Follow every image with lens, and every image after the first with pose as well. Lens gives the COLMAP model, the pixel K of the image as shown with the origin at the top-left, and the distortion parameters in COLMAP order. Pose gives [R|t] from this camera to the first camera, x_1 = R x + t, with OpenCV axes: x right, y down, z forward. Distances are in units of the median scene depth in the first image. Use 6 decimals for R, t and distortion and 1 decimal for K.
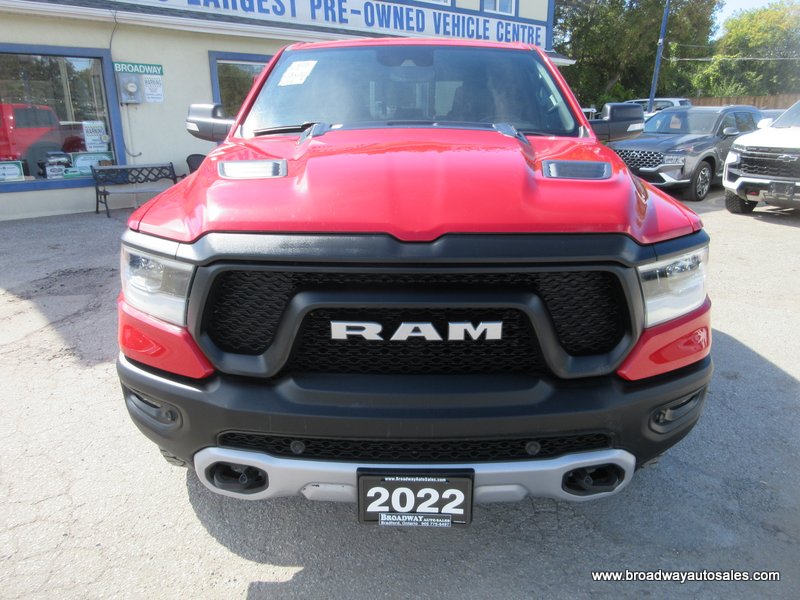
lens RADIAL K [[605.9, 0, 402.0], [0, 605.9, 295.1], [0, 0, 1]] dist [0.027377, -0.021408]
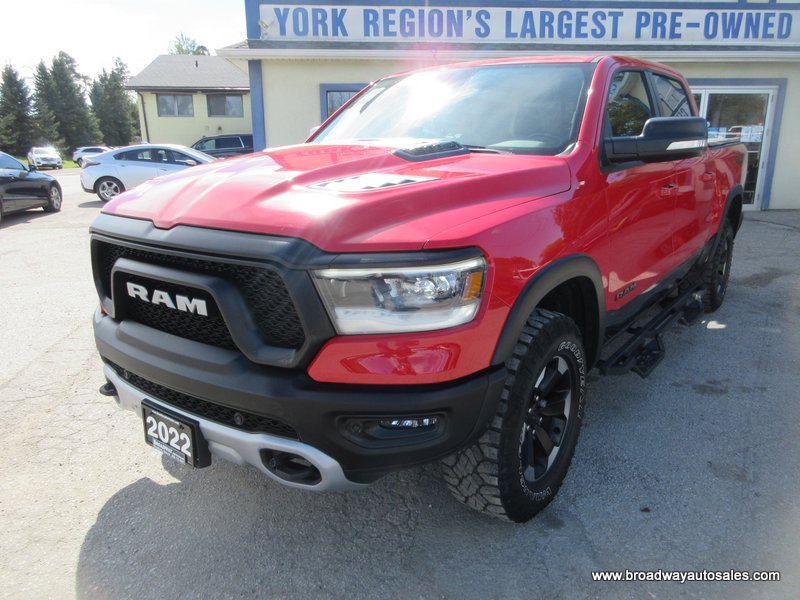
lens RADIAL K [[605.9, 0, 398.4], [0, 605.9, 301.5], [0, 0, 1]] dist [0.027377, -0.021408]
pose [[0.803818, 0.147996, -0.576172, 0.583378], [-0.164374, 0.986107, 0.023973, -0.023057], [0.571715, 0.075437, 0.816977, 0.119106]]
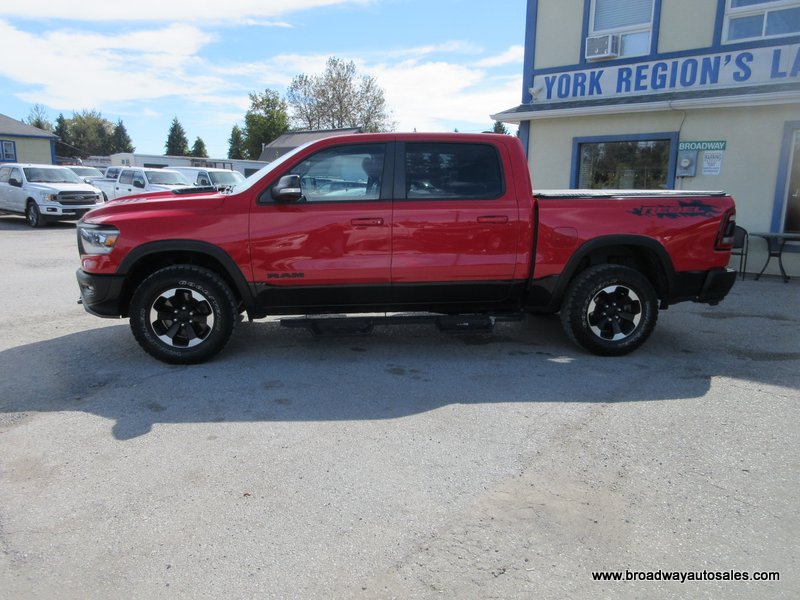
lens RADIAL K [[605.9, 0, 402.1], [0, 605.9, 306.1], [0, 0, 1]] dist [0.027377, -0.021408]
pose [[0.113262, 0.194449, -0.974352, 3.812041], [-0.299442, 0.941745, 0.153134, -0.764602], [0.947368, 0.274417, 0.164890, 2.690860]]
